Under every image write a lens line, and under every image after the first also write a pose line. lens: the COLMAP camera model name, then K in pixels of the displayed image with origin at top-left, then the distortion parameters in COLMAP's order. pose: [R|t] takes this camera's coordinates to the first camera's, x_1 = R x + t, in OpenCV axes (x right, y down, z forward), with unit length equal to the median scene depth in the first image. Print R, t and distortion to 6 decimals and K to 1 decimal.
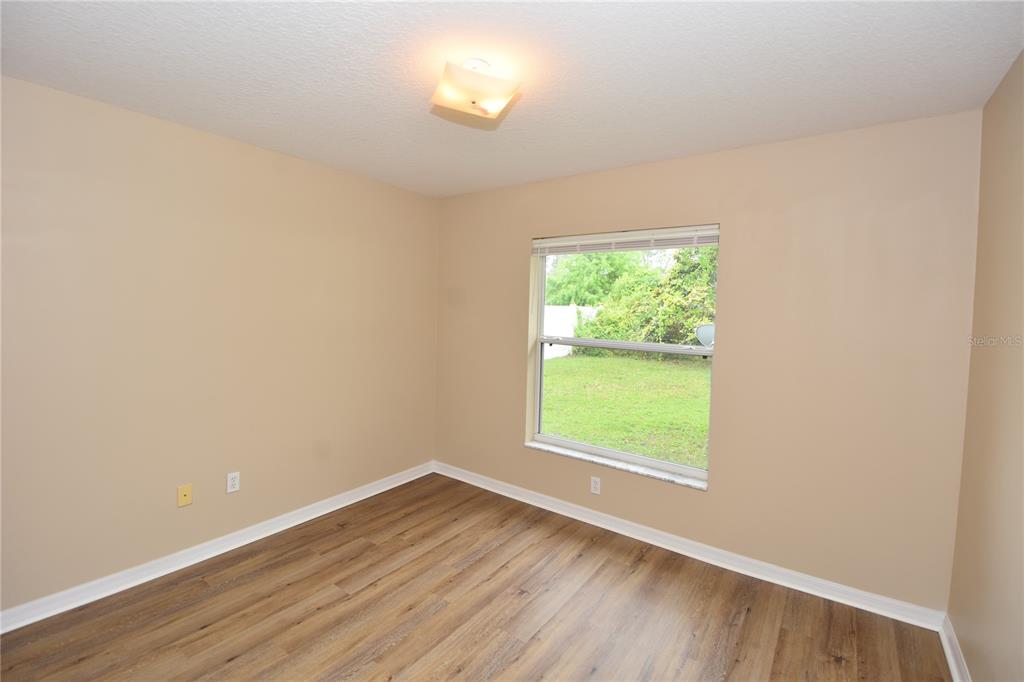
lens RADIAL K [[449.7, 0, 508.9], [0, 449.7, 328.3], [0, 0, 1]] dist [0.011741, -0.021636]
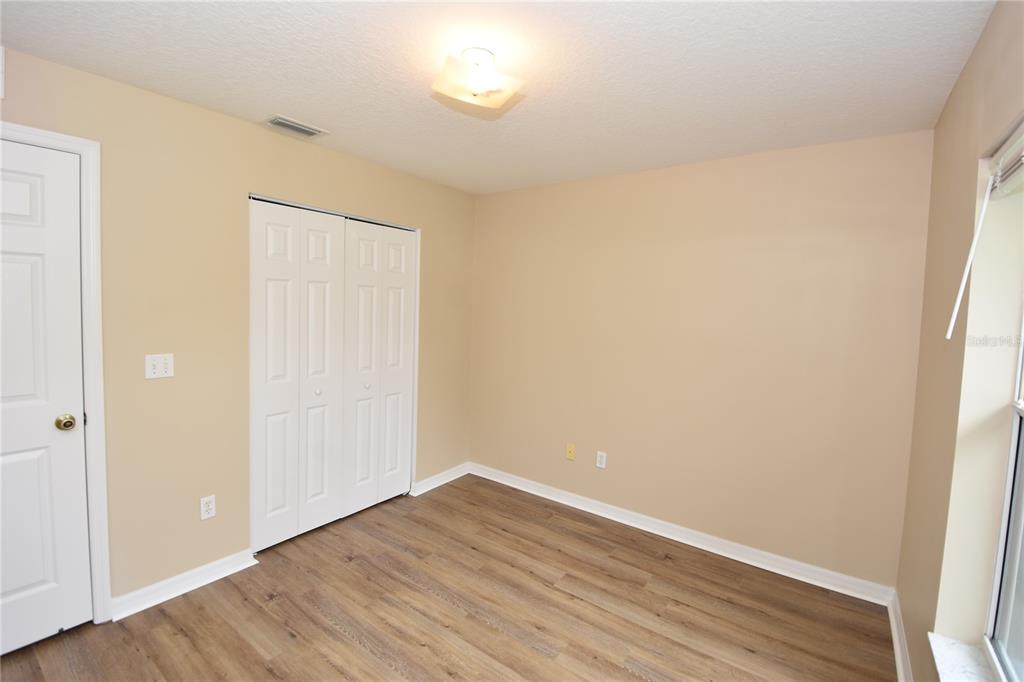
lens RADIAL K [[449.7, 0, 508.9], [0, 449.7, 328.3], [0, 0, 1]] dist [0.011741, -0.021636]
pose [[0.011092, 0.036029, -0.999289, 0.612299], [-0.079580, 0.996213, 0.035035, -0.033146], [0.996767, 0.079135, 0.013917, 0.751945]]
